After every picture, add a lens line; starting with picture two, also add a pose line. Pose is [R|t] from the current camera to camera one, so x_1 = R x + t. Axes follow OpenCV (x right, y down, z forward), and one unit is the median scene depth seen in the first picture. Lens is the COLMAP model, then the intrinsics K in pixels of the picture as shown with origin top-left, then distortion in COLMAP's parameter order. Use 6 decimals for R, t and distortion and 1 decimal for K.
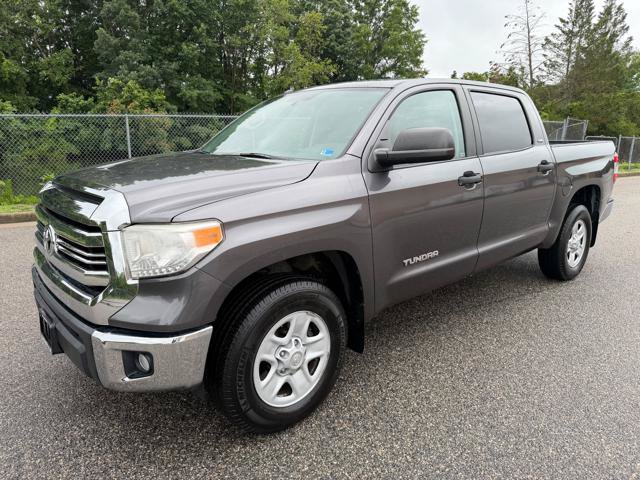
lens RADIAL K [[456.9, 0, 314.3], [0, 456.9, 235.8], [0, 0, 1]] dist [-0.002742, -0.001781]
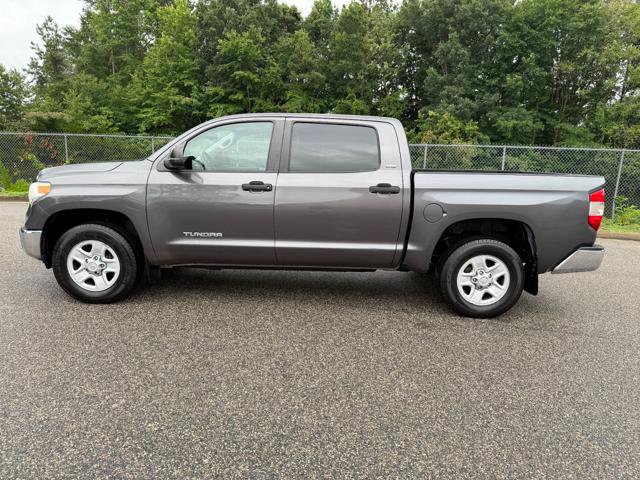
lens RADIAL K [[443.3, 0, 320.3], [0, 443.3, 247.3], [0, 0, 1]] dist [0.046254, -0.051349]
pose [[0.755901, 0.165425, -0.633442, 1.312556], [-0.186780, 0.981830, 0.033519, -0.028331], [0.627477, 0.092977, 0.773064, 0.121137]]
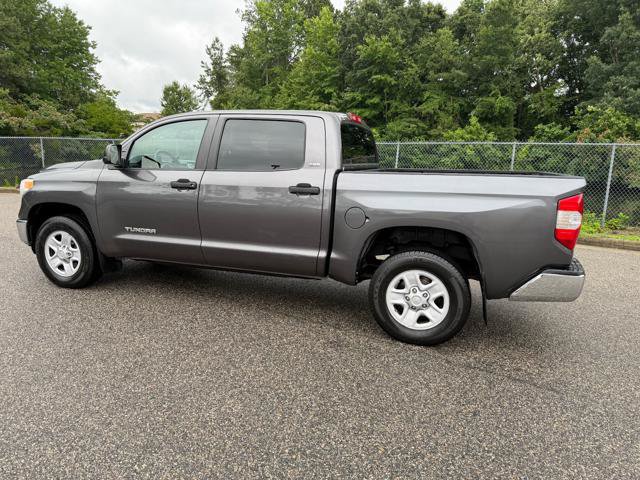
lens RADIAL K [[443.3, 0, 320.3], [0, 443.3, 247.3], [0, 0, 1]] dist [0.046254, -0.051349]
pose [[0.505244, 0.198149, -0.839920, 1.645345], [-0.225700, 0.969747, 0.093010, -0.155836], [0.832939, 0.142578, 0.534681, 0.647069]]
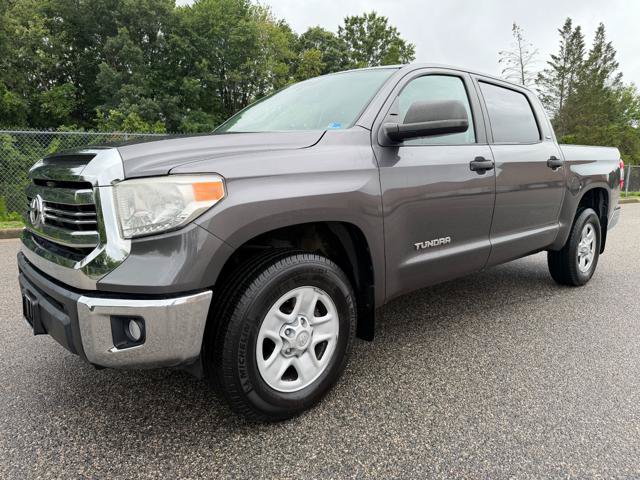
lens RADIAL K [[457.0, 0, 320.0], [0, 457.0, 240.0], [0, 0, 1]] dist [-0.000676, -0.004367]
pose [[0.999877, 0.001784, 0.015564, -0.014055], [-0.000740, 0.997764, -0.066838, 0.096647], [-0.015648, 0.066818, 0.997642, 0.052035]]
